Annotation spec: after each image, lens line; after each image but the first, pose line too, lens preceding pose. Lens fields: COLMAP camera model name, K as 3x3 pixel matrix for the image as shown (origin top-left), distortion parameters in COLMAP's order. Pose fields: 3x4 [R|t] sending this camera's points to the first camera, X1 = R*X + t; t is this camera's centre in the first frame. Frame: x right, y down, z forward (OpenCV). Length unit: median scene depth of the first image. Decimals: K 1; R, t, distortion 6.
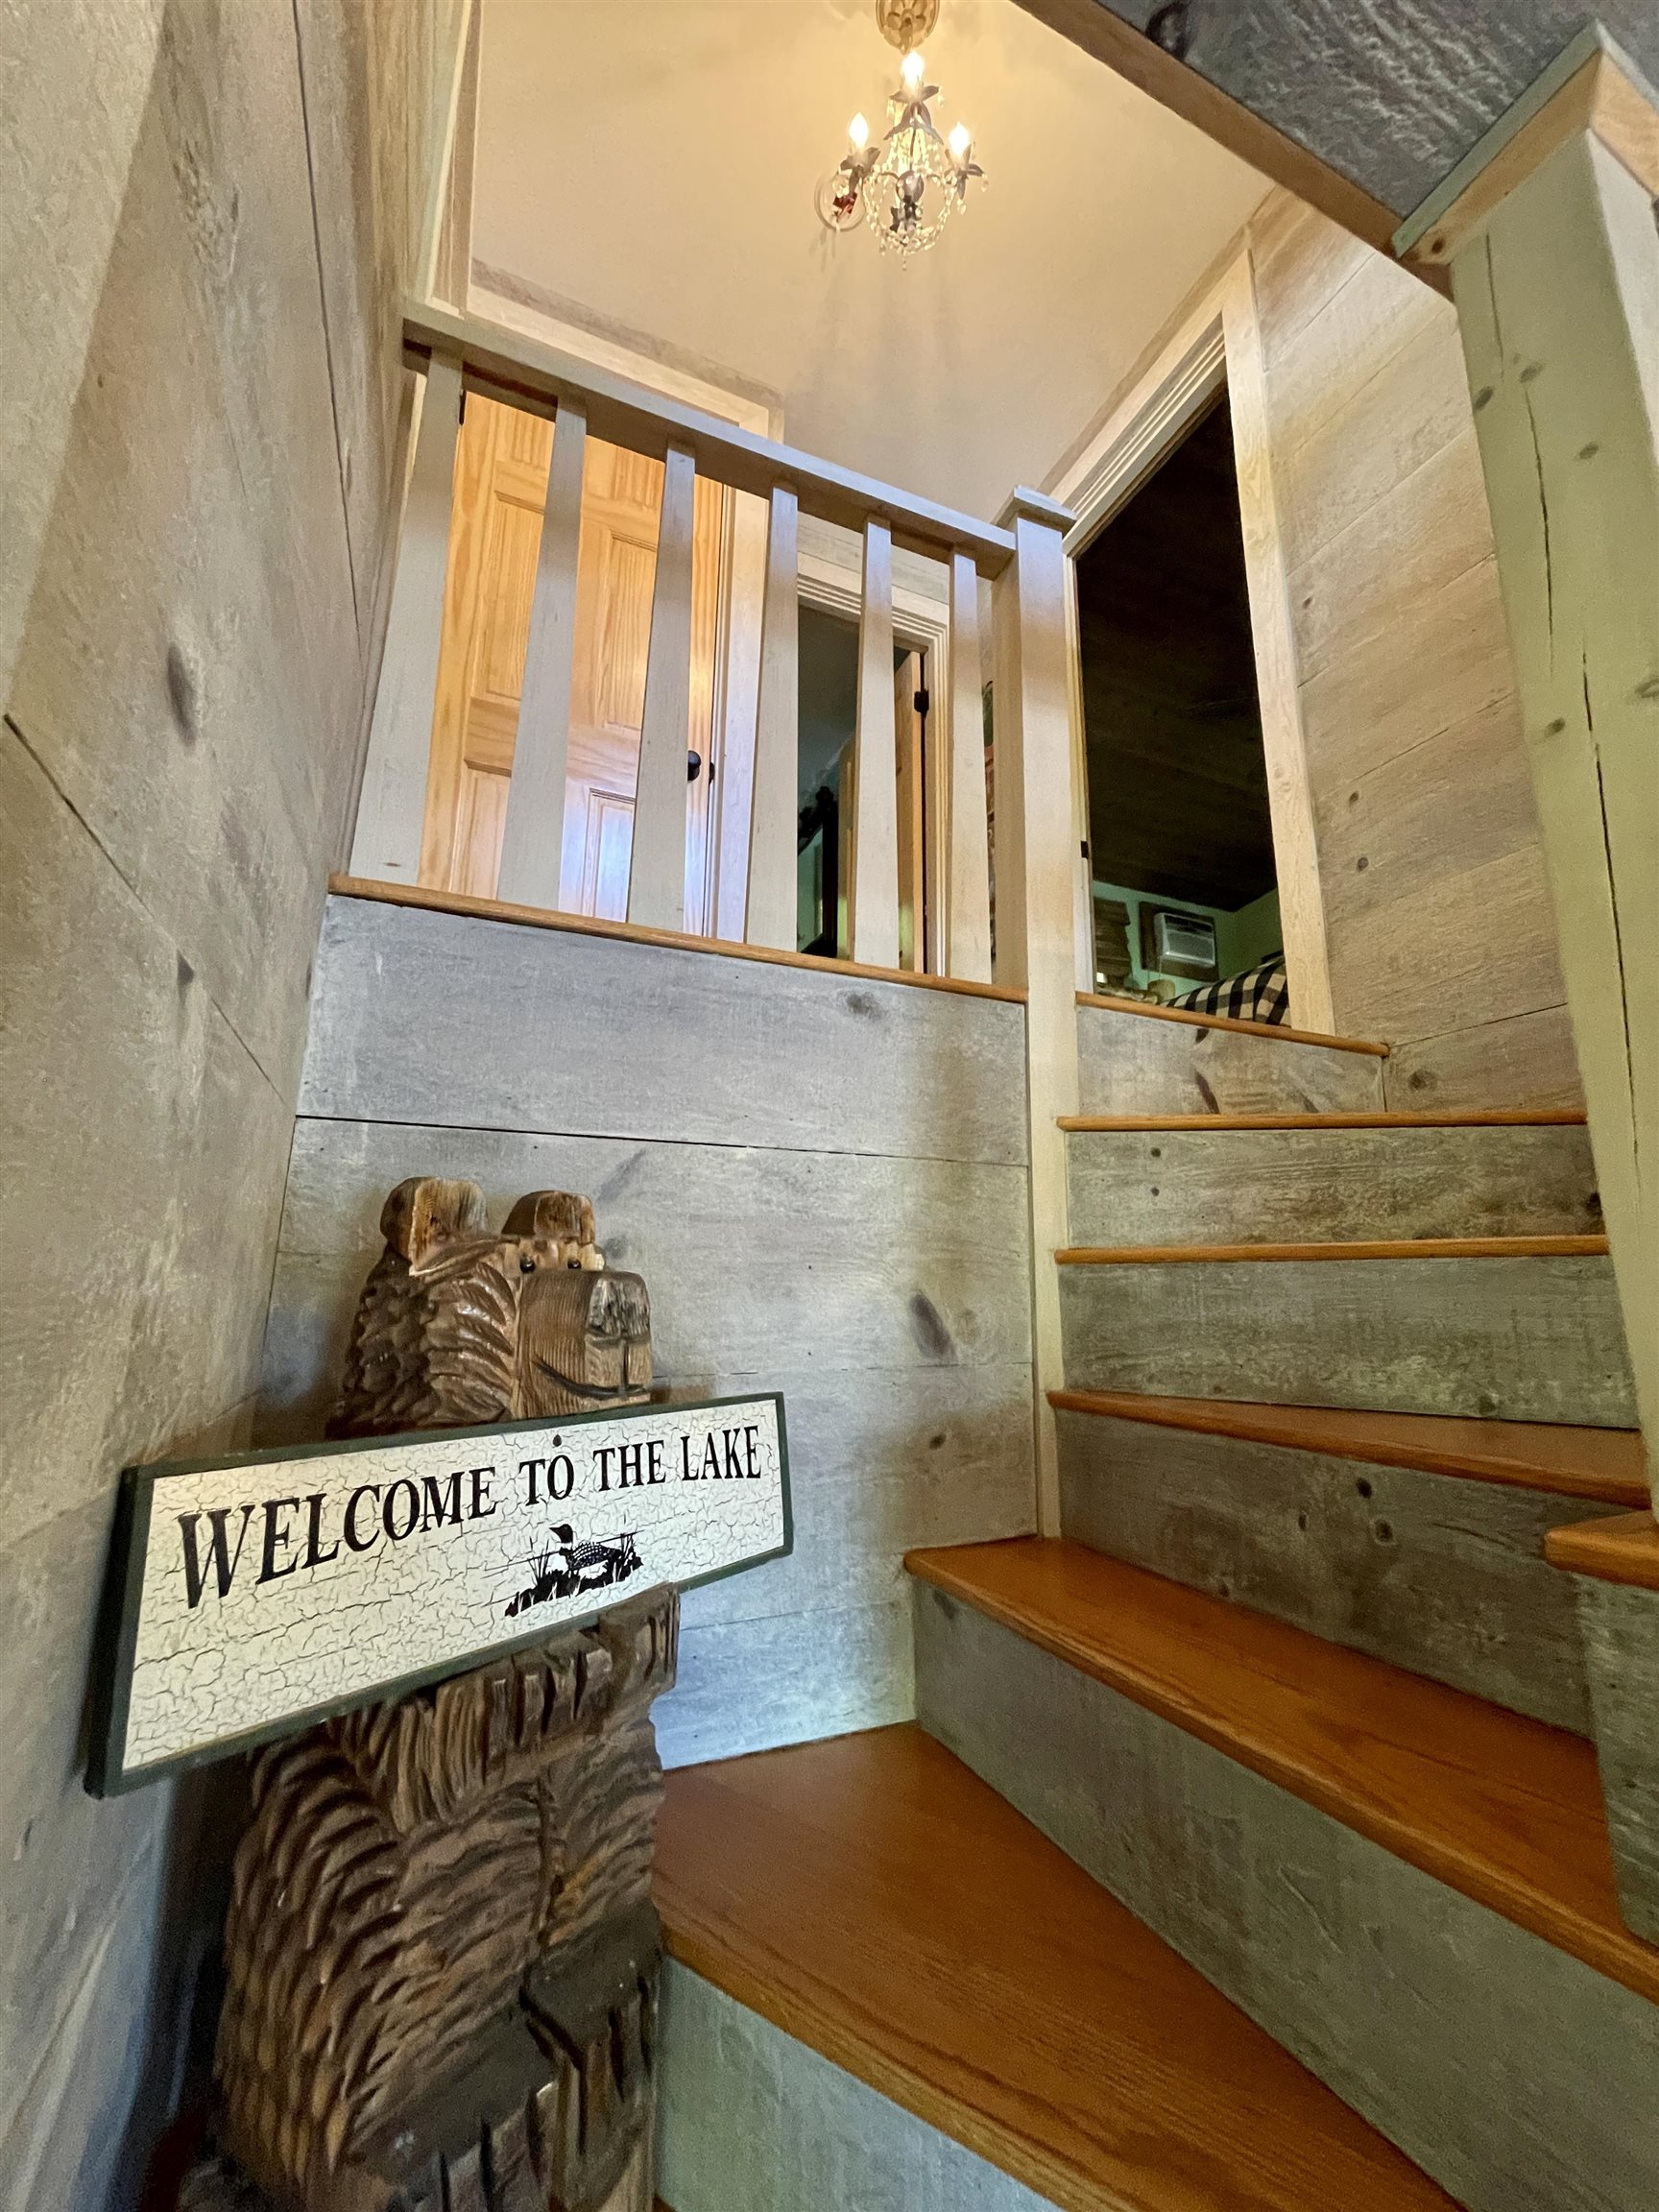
lens RADIAL K [[892.1, 0, 829.5], [0, 892.1, 1106.0], [0, 0, 1]] dist [-0.001265, -0.000213]
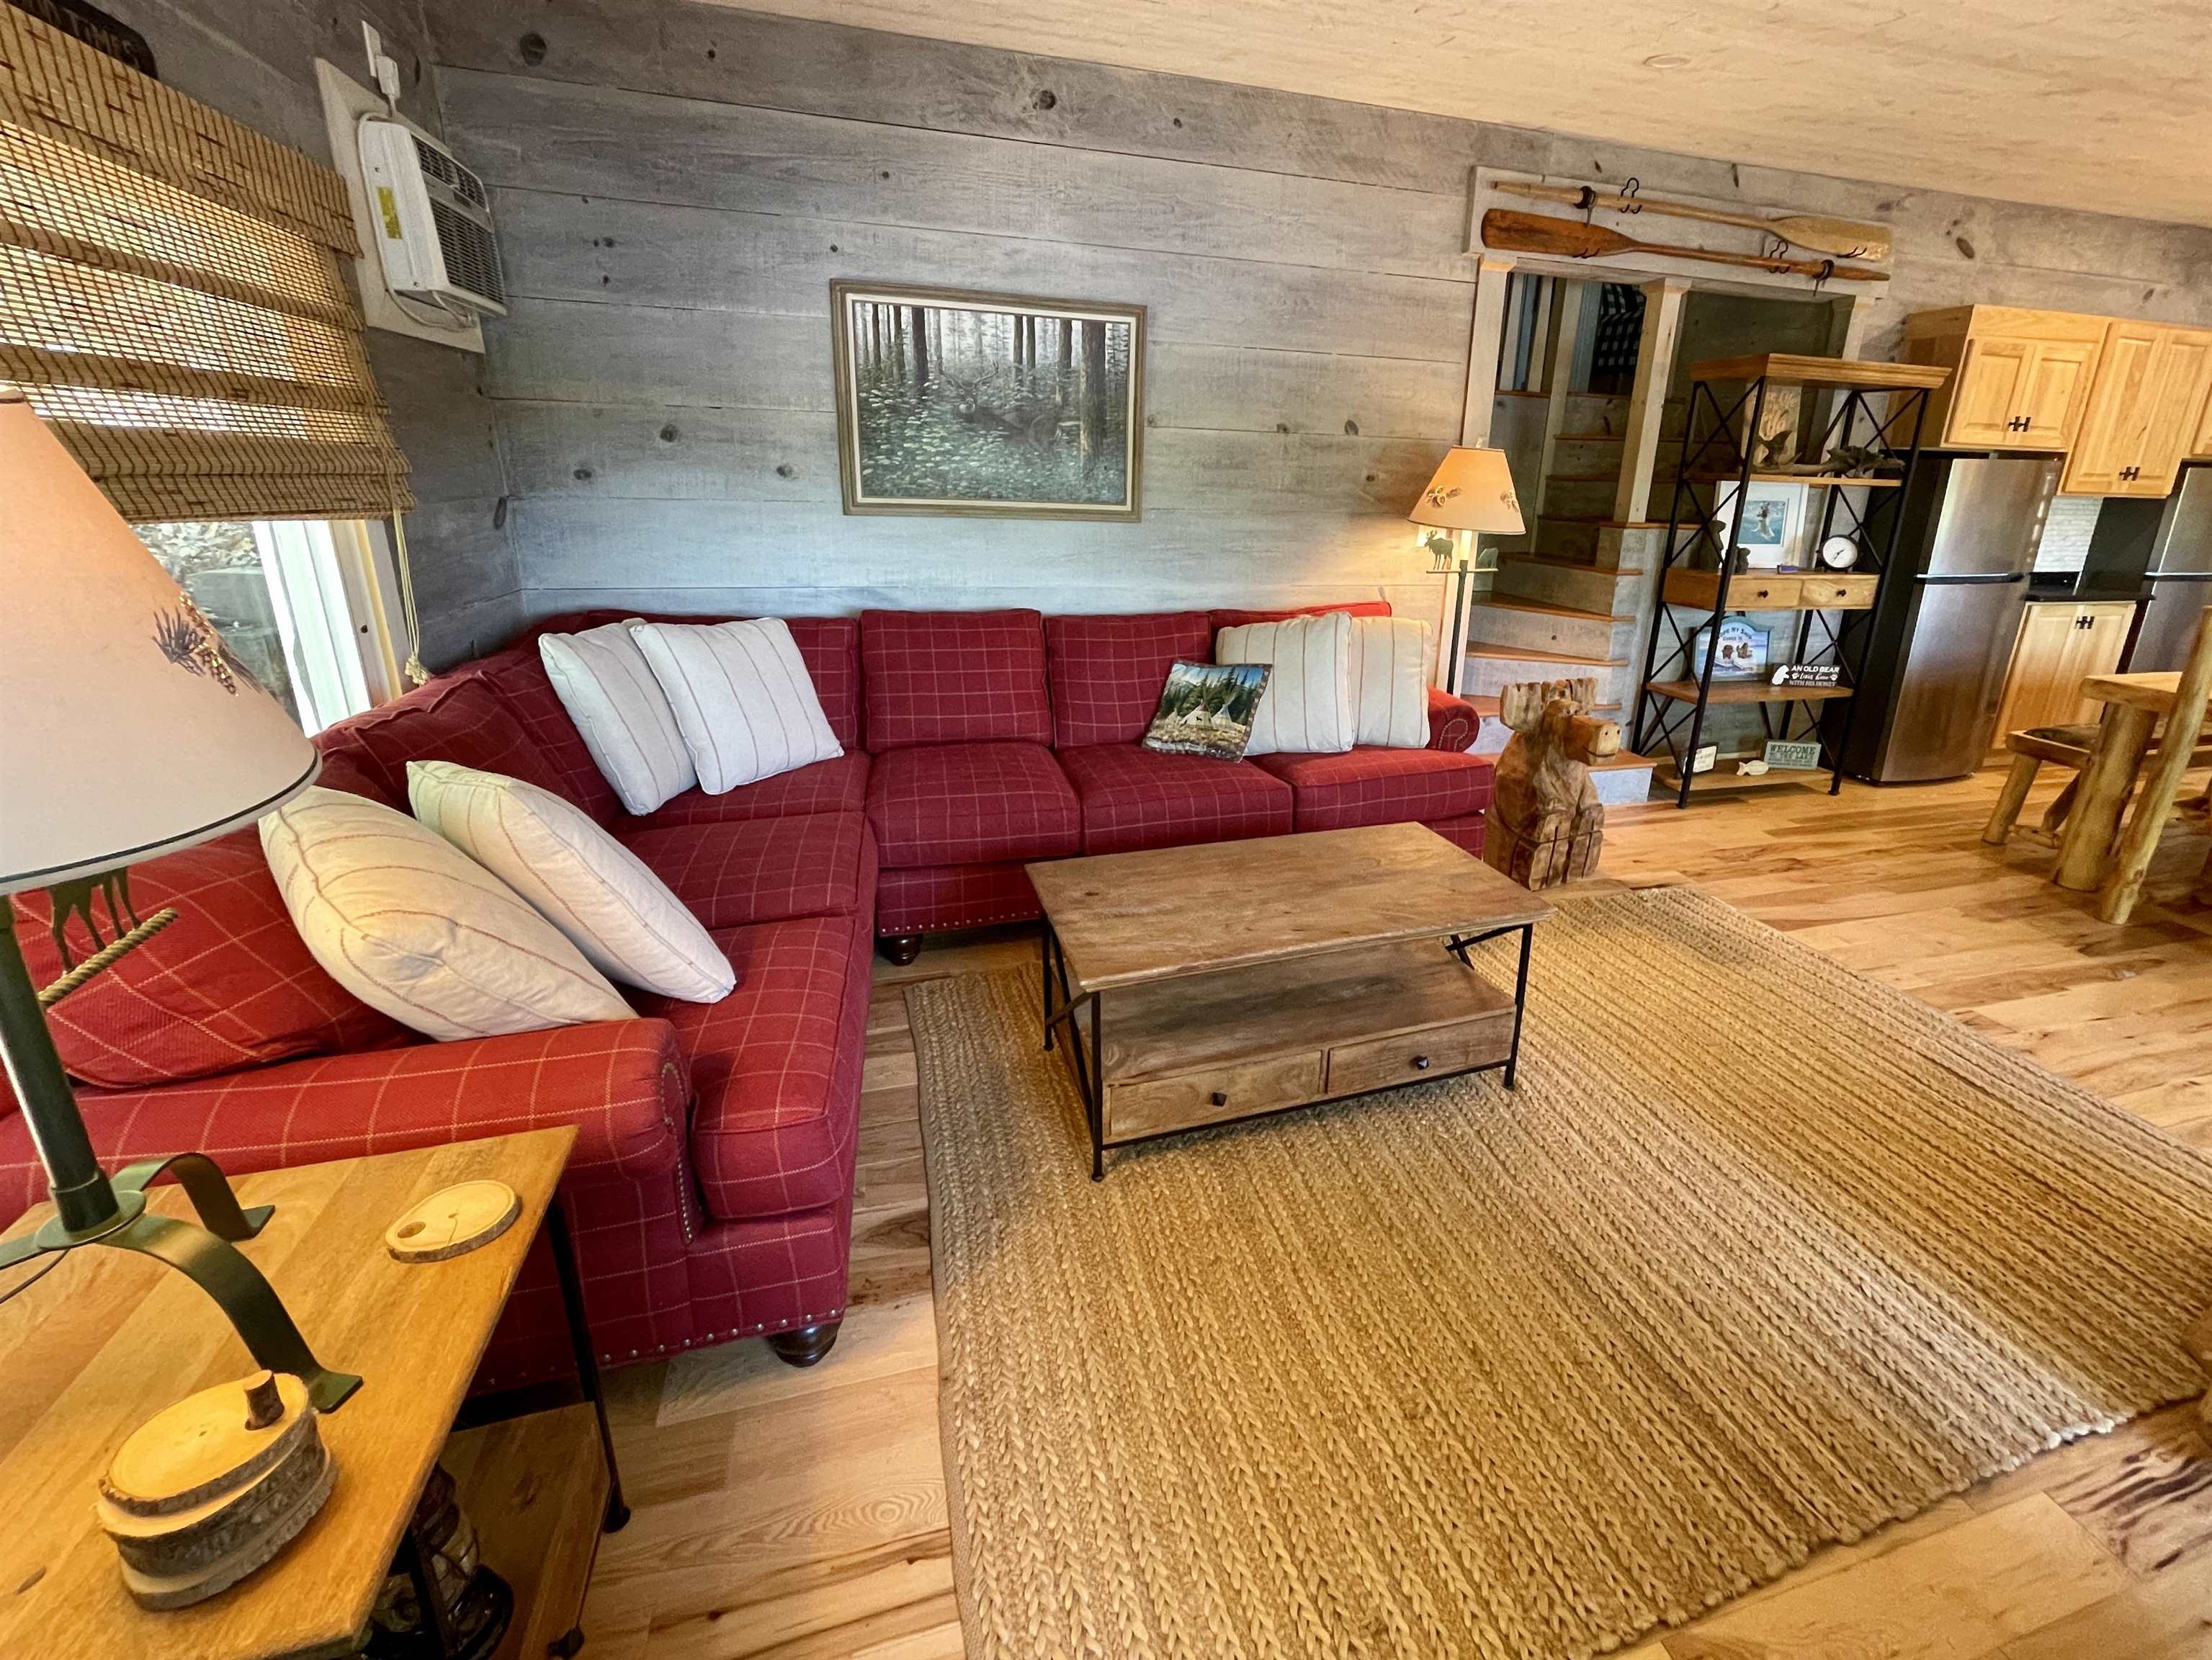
lens RADIAL K [[982.0, 0, 1209.8], [0, 982.0, 758.8], [0, 0, 1]] dist [-0.000616, 0.014547]
pose [[0.994498, 0.051856, -0.091024, -1.089943], [-0.002659, 0.881104, 0.472916, -1.133563], [0.104725, -0.470072, 0.876393, -5.084138]]
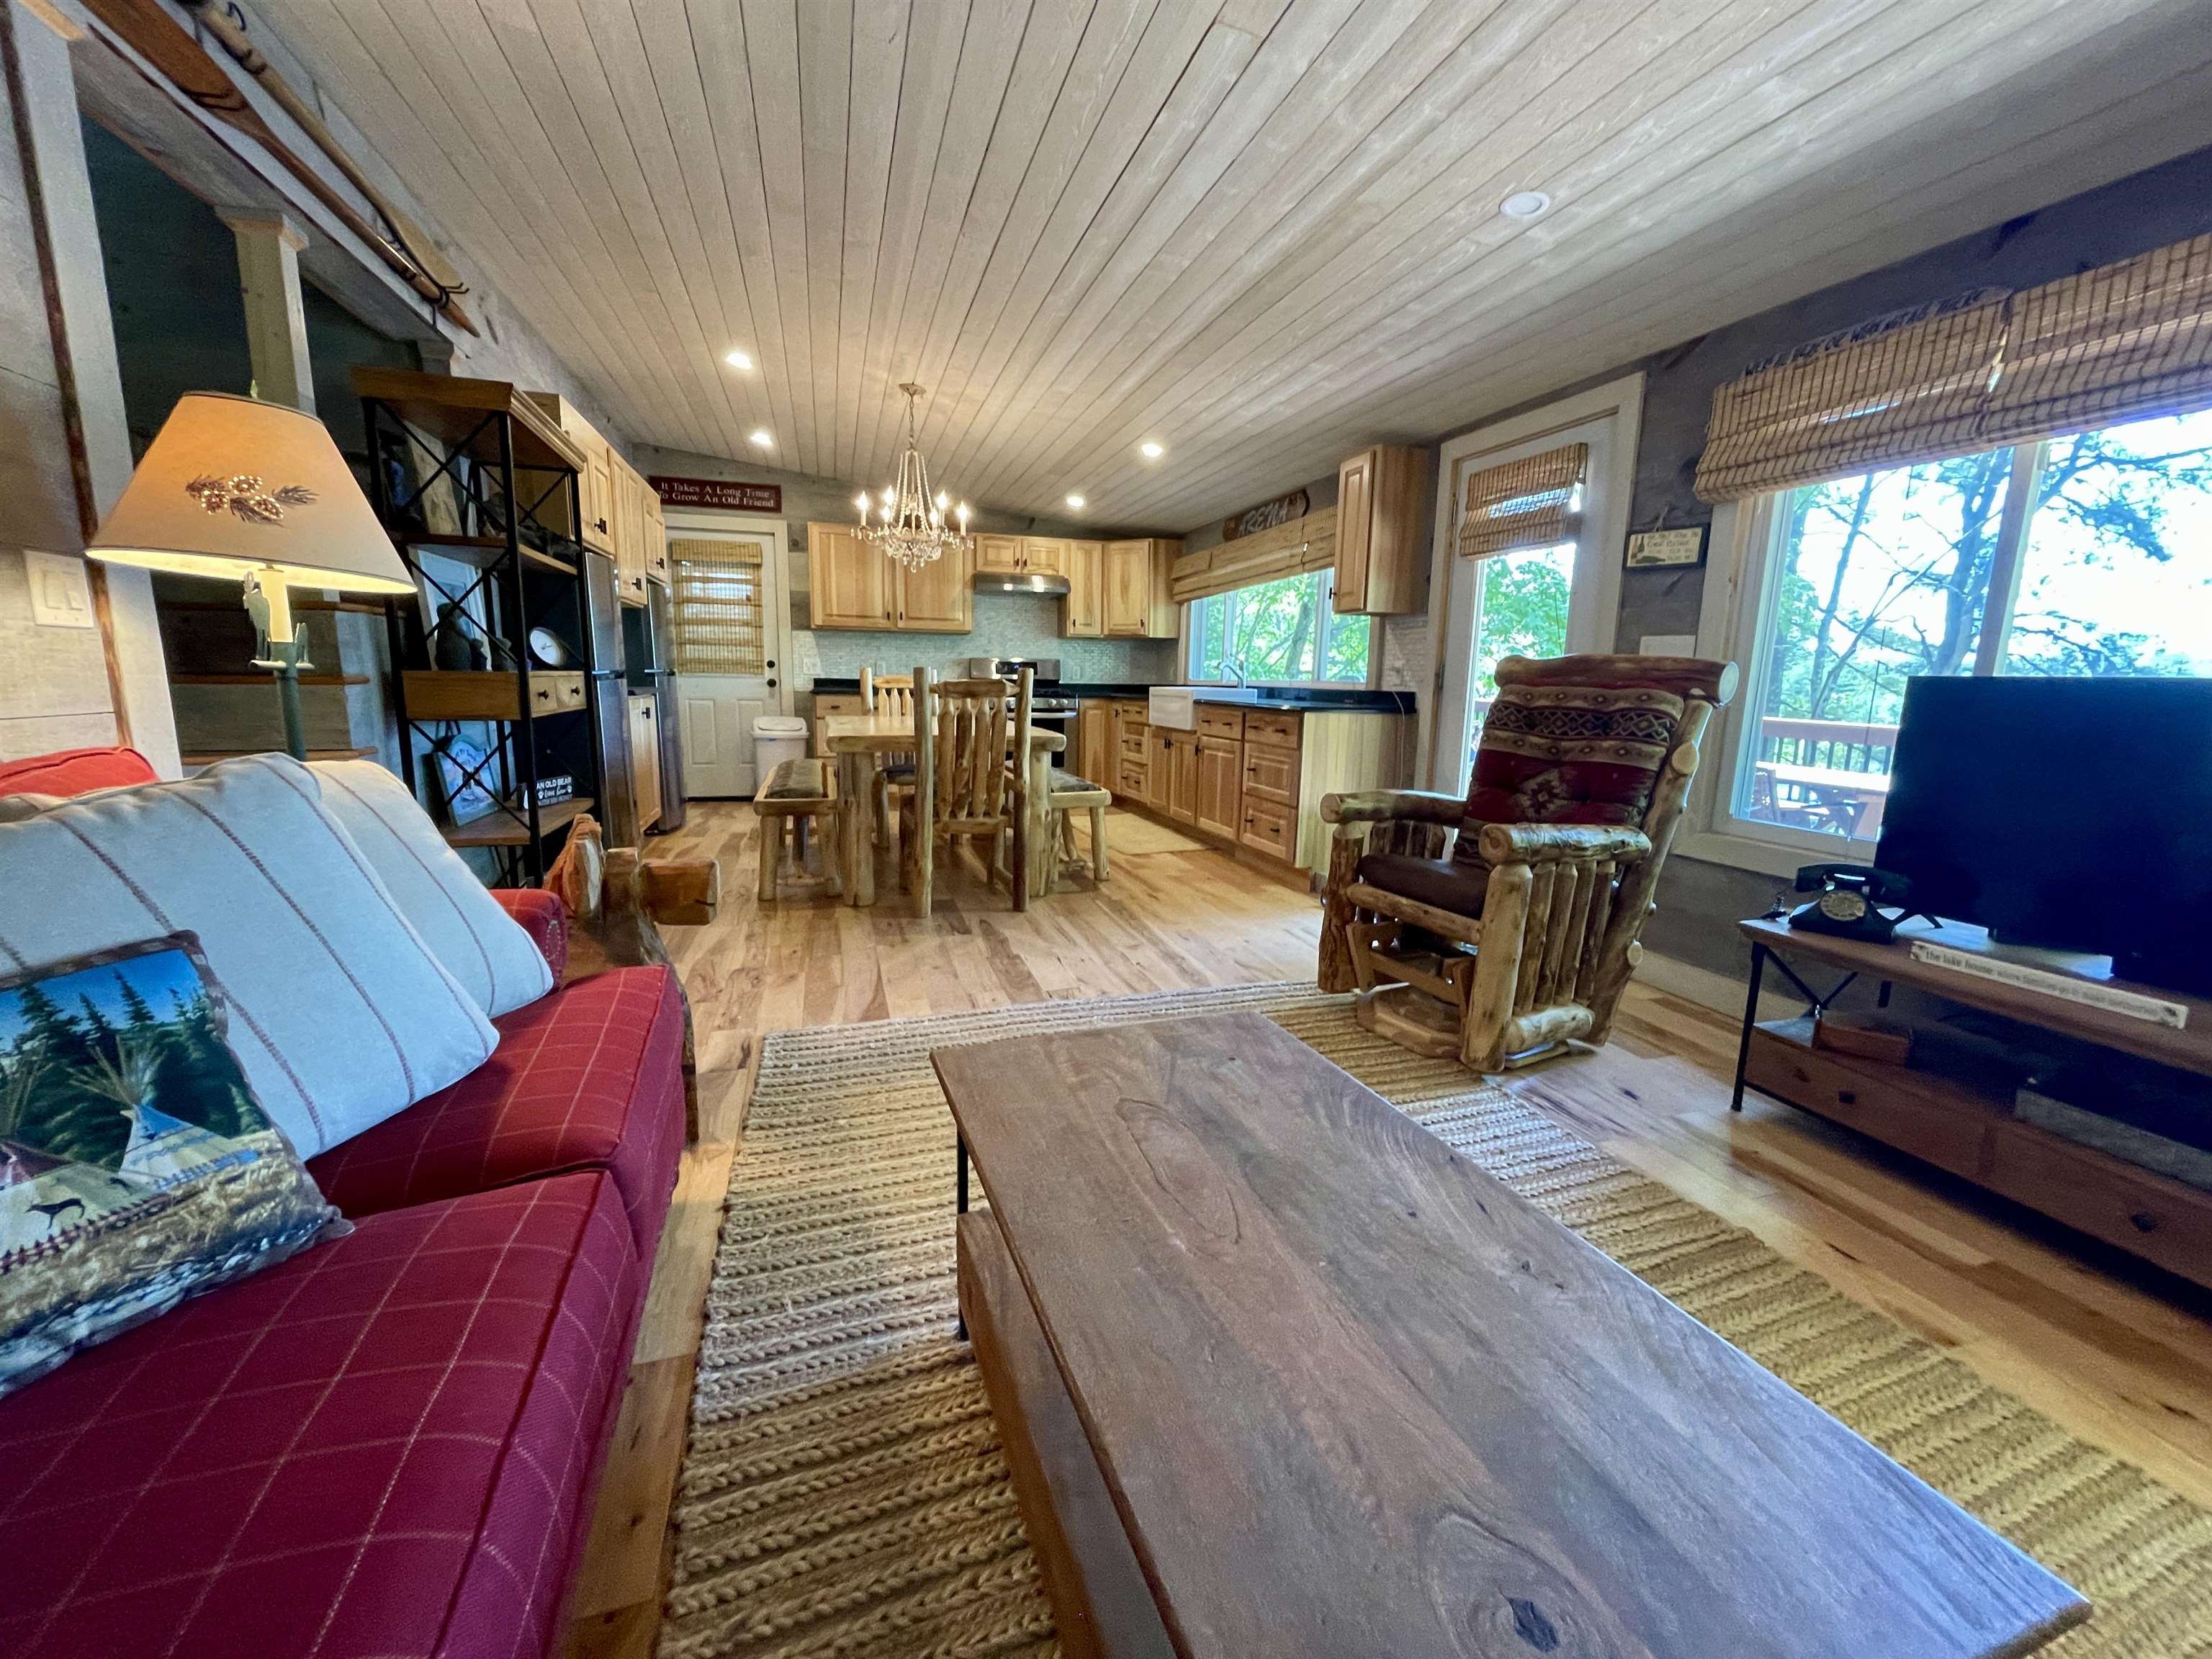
lens RADIAL K [[896.6, 0, 1106.0], [0, 896.6, 829.5], [0, 0, 1]] dist [-0.004065, 0.003374]
pose [[0.118071, -0.180738, 0.976418, -2.237485], [-0.219116, 0.954317, 0.203143, -0.197804], [-0.968529, -0.237934, 0.073074, -2.539834]]
